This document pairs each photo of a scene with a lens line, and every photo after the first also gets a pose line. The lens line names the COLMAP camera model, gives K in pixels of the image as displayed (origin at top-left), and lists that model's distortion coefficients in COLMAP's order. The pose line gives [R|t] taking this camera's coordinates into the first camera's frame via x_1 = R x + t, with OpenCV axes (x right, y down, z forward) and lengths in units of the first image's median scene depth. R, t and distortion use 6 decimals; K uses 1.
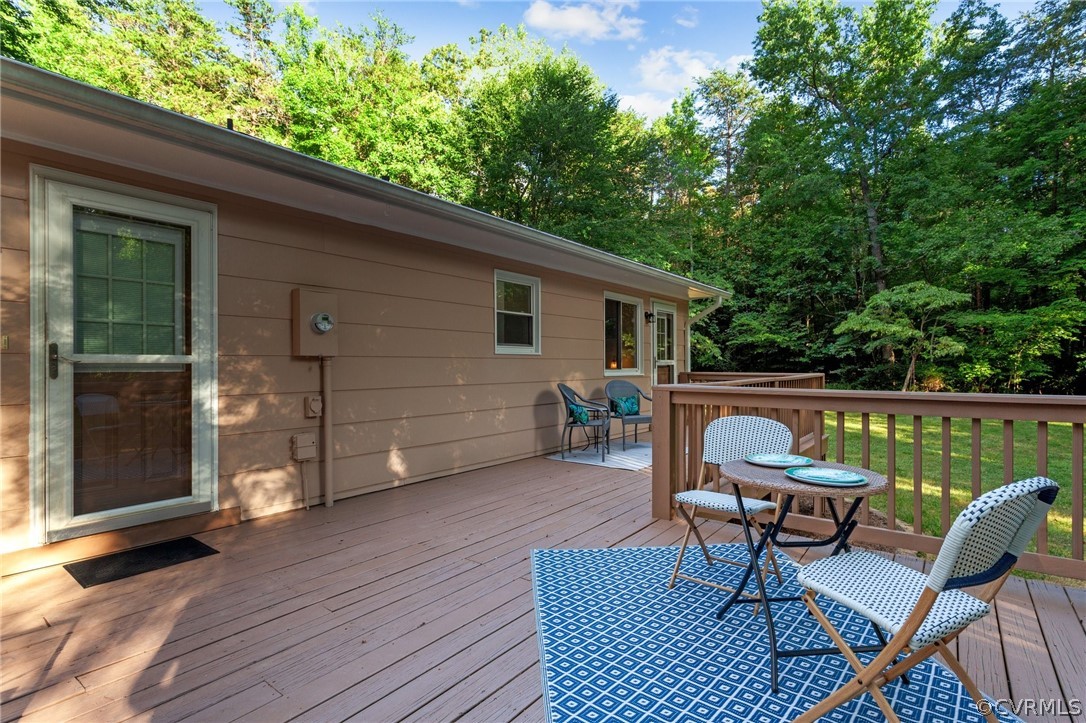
lens RADIAL K [[522.4, 0, 553.5], [0, 522.4, 356.6], [0, 0, 1]] dist [0.001454, 0.000590]
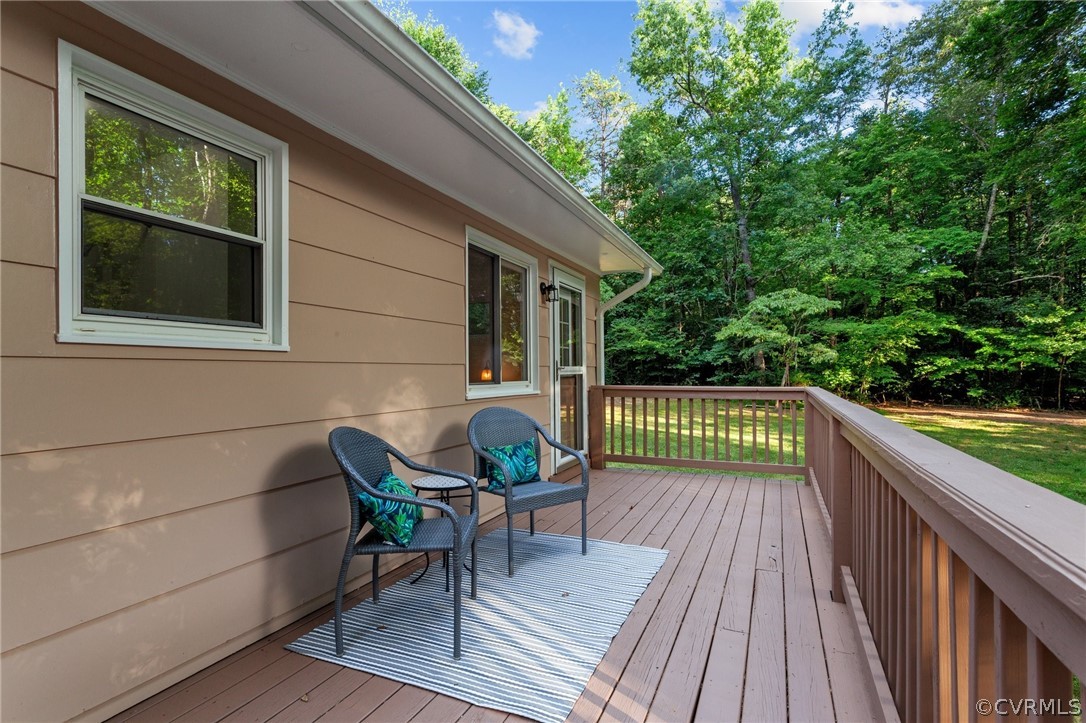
lens RADIAL K [[534.4, 0, 547.5], [0, 534.4, 366.7], [0, 0, 1]] dist [-0.000412, 0.000206]
pose [[0.973905, -0.002025, 0.226947, 0.010879], [0.001068, 0.999990, 0.004337, 0.001017], [-0.226953, -0.003982, 0.973898, 0.094093]]
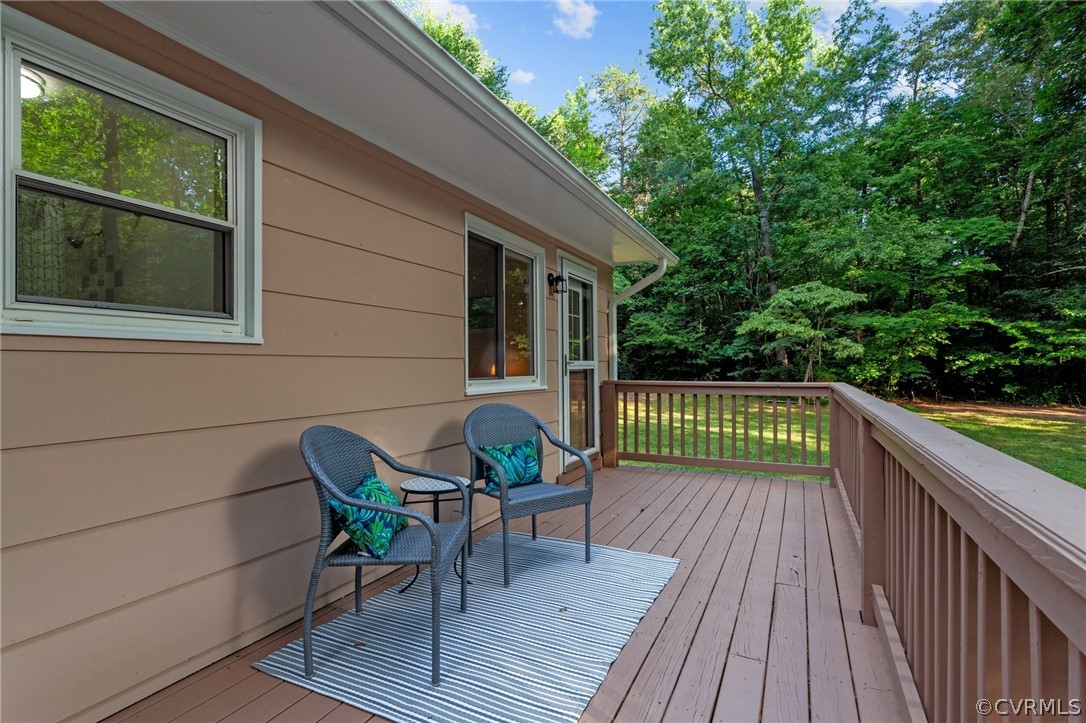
lens RADIAL K [[531.2, 0, 543.0], [0, 531.2, 361.5], [0, 0, 1]] dist [0.000250, 0.000349]
pose [[0.983168, -0.001682, 0.182696, 0.014846], [0.000903, 0.999990, 0.004346, 0.001123], [-0.182702, -0.004108, 0.983160, 0.099287]]
